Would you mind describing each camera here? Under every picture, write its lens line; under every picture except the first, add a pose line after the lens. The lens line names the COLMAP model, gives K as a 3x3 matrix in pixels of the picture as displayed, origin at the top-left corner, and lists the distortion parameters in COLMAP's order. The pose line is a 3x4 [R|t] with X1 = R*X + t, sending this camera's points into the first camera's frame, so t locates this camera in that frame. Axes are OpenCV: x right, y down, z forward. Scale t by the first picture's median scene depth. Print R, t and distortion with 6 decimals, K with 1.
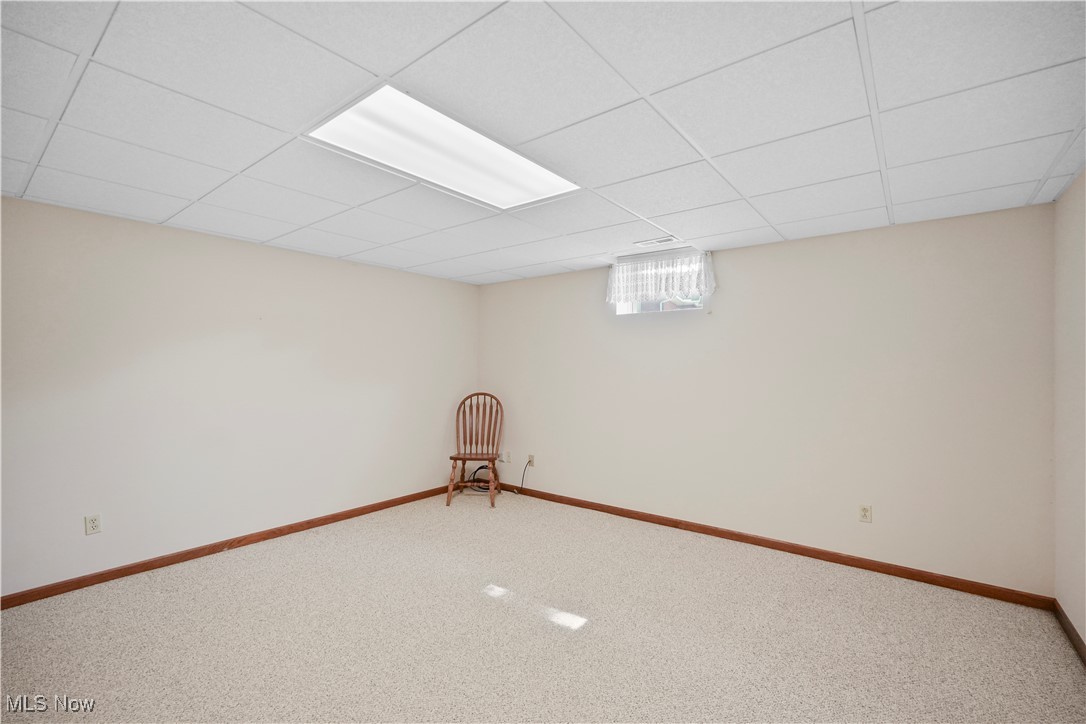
lens RADIAL K [[482.0, 0, 545.2], [0, 482.0, 367.4], [0, 0, 1]] dist [-0.012179, 0.001123]
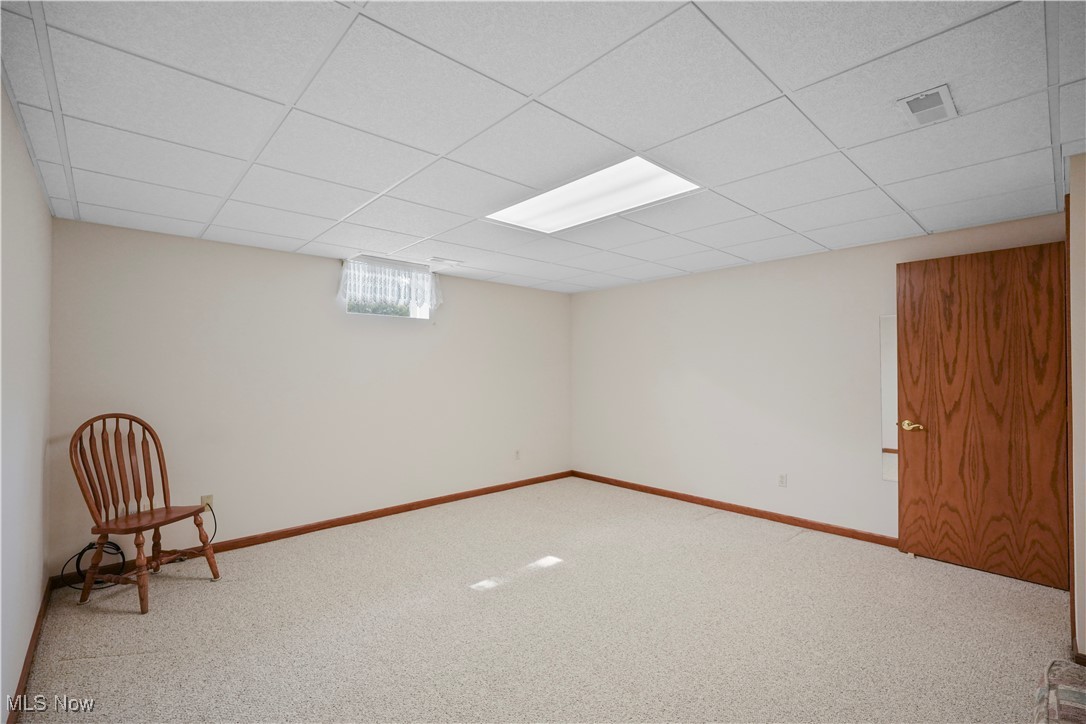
lens RADIAL K [[482.0, 0, 544.4], [0, 482.0, 363.4], [0, 0, 1]] dist [-0.012179, 0.001123]
pose [[0.165733, 0.007438, 0.986143, -0.782699], [0.007476, 0.999933, -0.008798, 0.001560], [-0.986142, 0.008830, 0.165667, 0.498947]]
